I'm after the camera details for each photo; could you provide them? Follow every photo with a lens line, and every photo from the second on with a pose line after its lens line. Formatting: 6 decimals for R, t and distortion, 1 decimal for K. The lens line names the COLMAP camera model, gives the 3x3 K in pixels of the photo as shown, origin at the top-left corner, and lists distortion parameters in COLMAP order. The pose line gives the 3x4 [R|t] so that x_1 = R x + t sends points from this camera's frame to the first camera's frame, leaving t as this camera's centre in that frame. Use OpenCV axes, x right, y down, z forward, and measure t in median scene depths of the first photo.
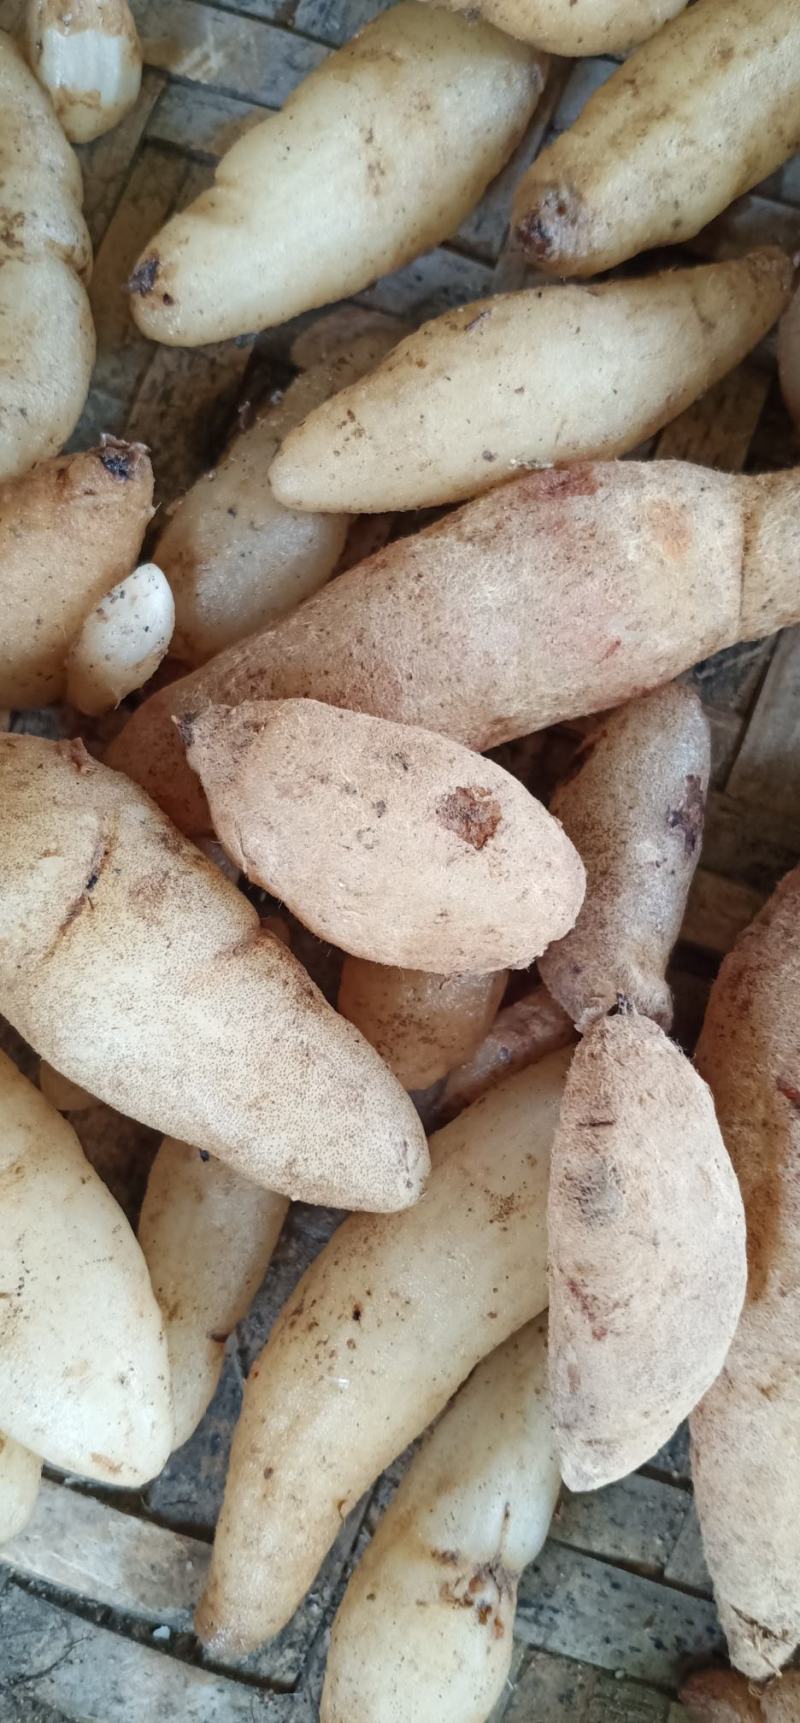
lens RADIAL K [[1588.4, 0, 362.1], [0, 1588.4, 863.5], [0, 0, 1]] dist [0.076851, -0.350109]
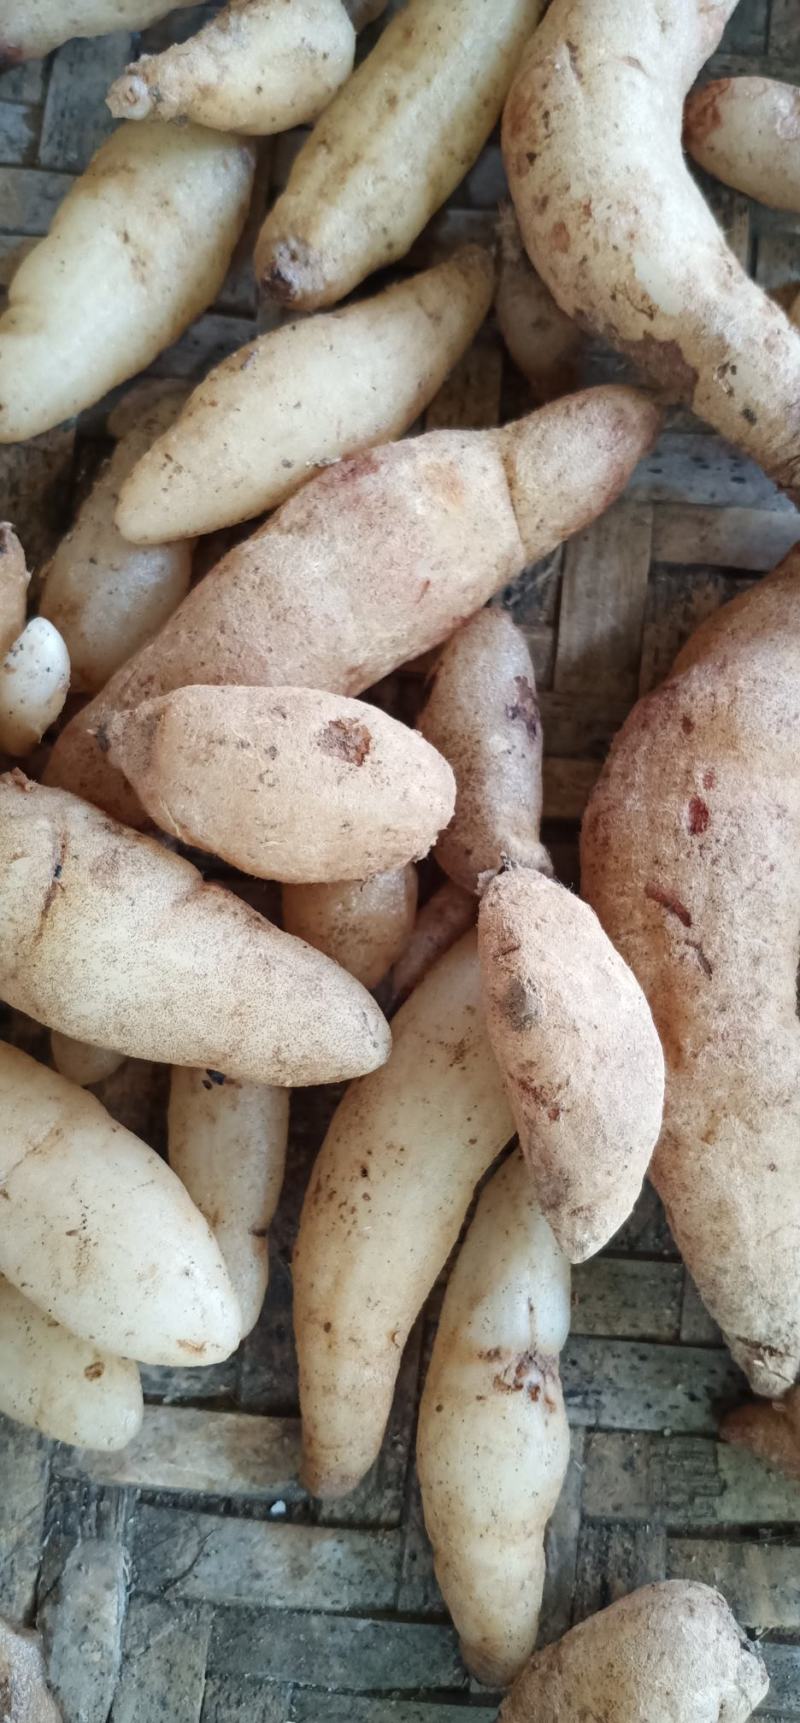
lens RADIAL K [[1628.2, 0, 394.1], [0, 1628.2, 874.7], [0, 0, 1]] dist [0.111400, -0.479139]
pose [[0.964347, -0.257411, 0.061439, 0.000325], [0.260258, 0.964542, -0.043870, 0.123401], [-0.047968, 0.058296, 0.997146, -0.232288]]
